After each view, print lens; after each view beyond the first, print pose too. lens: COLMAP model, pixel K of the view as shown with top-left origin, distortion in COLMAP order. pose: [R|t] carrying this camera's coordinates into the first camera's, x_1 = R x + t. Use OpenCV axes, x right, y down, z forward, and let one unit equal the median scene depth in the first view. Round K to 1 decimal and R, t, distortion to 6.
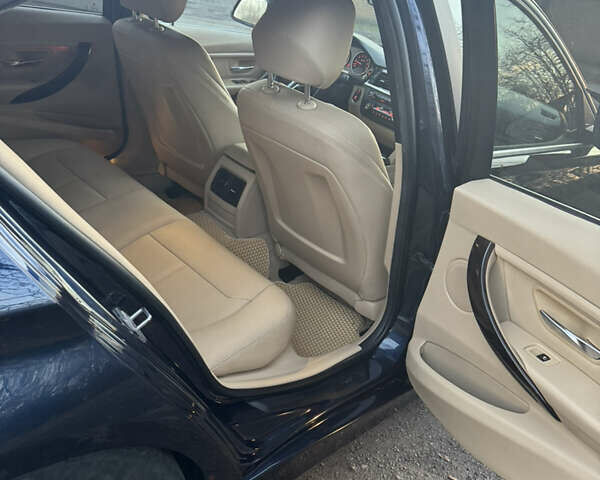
lens RADIAL K [[595.6, 0, 300.0], [0, 595.6, 240.0], [0, 0, 1]] dist [0.130864, -0.219591]
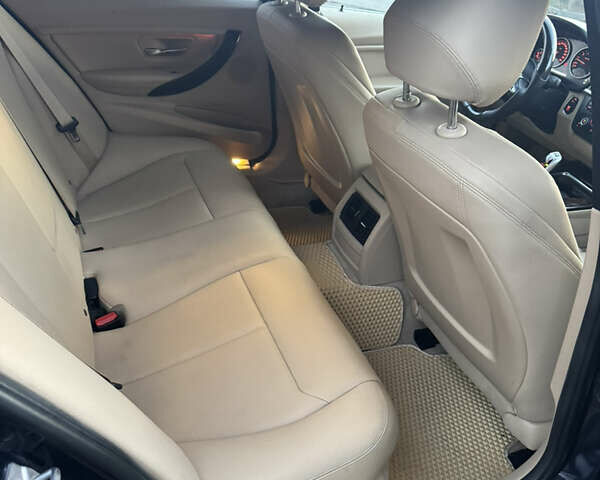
lens RADIAL K [[575.5, 0, 300.0], [0, 575.5, 240.0], [0, 0, 1]] dist [0.107096, 0.000870]
pose [[0.933224, 0.140363, -0.330745, 0.061554], [-0.132922, 0.990098, 0.045133, -0.083921], [0.333805, 0.001844, 0.942640, 0.258801]]
